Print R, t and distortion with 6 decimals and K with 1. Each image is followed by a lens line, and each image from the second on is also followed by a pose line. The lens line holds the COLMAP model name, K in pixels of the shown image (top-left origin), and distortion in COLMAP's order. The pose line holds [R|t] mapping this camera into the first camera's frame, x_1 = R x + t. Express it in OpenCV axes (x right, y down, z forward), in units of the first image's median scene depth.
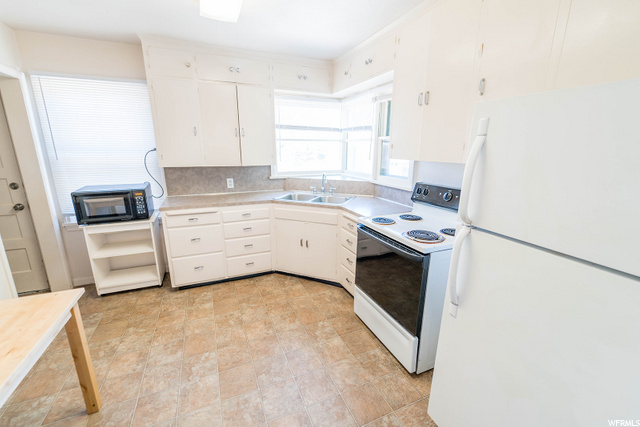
lens RADIAL K [[257.0, 0, 320.0], [0, 257.0, 213.5], [0, 0, 1]] dist [0.008053, -0.003821]
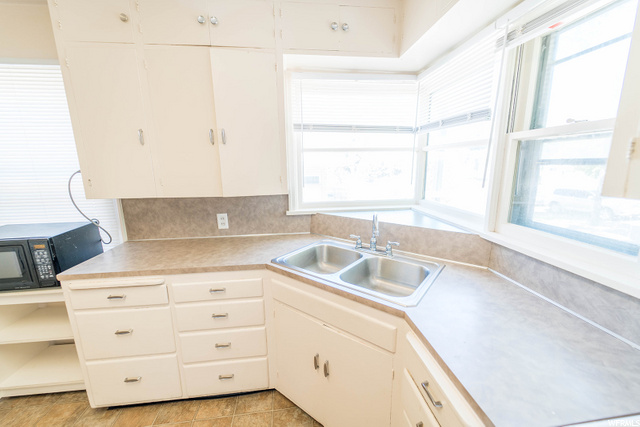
lens RADIAL K [[255.1, 0, 321.6], [0, 255.1, 216.2], [0, 0, 1]] dist [0.000431, -0.000143]
pose [[0.961626, 0.038224, -0.271688, 0.049949], [-0.051208, 0.997852, -0.040857, -0.123583], [0.269542, 0.053202, 0.961518, 0.498396]]
